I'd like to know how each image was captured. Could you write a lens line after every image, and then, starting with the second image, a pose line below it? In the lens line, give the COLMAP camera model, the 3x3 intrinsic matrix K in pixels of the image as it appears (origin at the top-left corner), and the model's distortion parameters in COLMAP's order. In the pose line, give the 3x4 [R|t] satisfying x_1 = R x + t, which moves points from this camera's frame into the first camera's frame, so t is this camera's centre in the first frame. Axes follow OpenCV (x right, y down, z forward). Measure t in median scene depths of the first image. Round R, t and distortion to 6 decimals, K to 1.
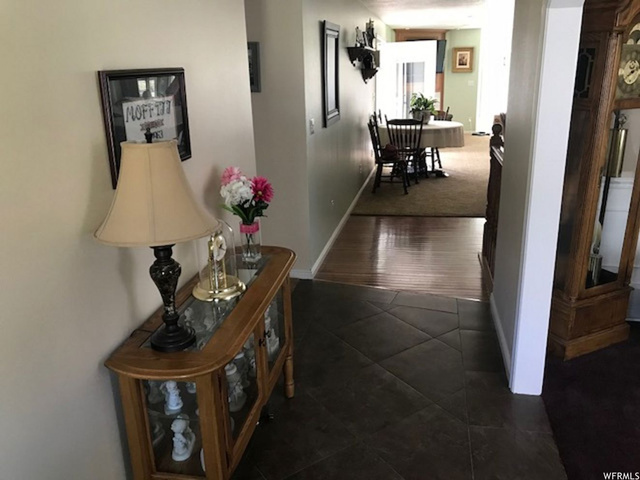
lens RADIAL K [[522.2, 0, 321.6], [0, 522.2, 237.2], [0, 0, 1]] dist [0.037138, -0.060792]
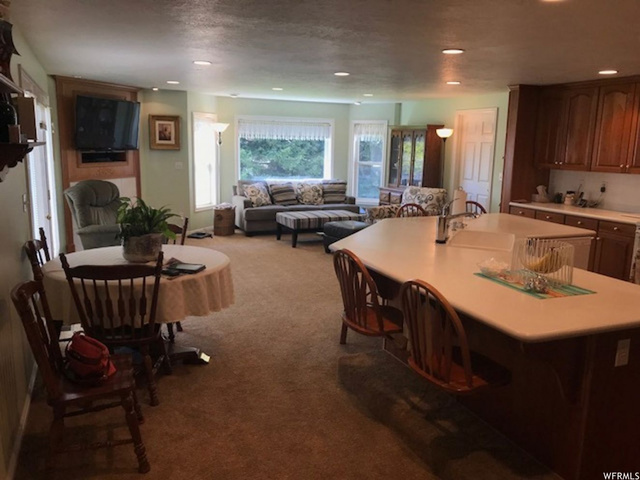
lens RADIAL K [[522.2, 0, 317.2], [0, 522.2, 242.4], [0, 0, 1]] dist [0.037138, -0.060792]
pose [[0.821168, -0.059489, 0.567578, 0.033714], [0.127430, 0.988555, -0.080752, -0.114815], [-0.556278, 0.138637, 0.819350, 0.346186]]
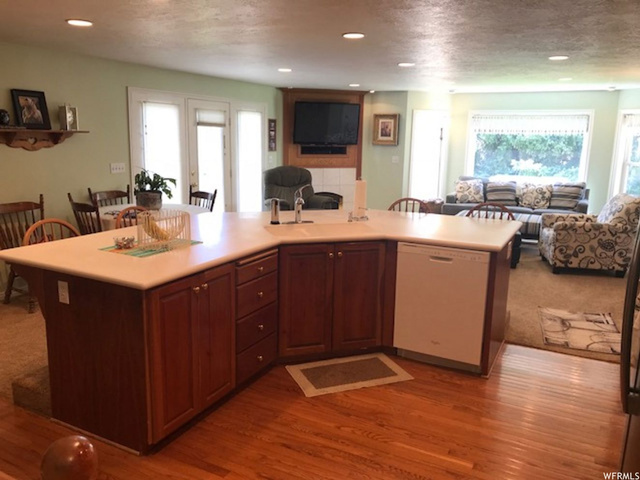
lens RADIAL K [[522.2, 0, 316.0], [0, 522.2, 244.1], [0, 0, 1]] dist [0.037138, -0.060792]
pose [[0.956543, 0.104049, -0.272397, 0.405456], [-0.130946, 0.987955, -0.082452, -0.092698], [0.260537, 0.114538, 0.958646, 0.248454]]
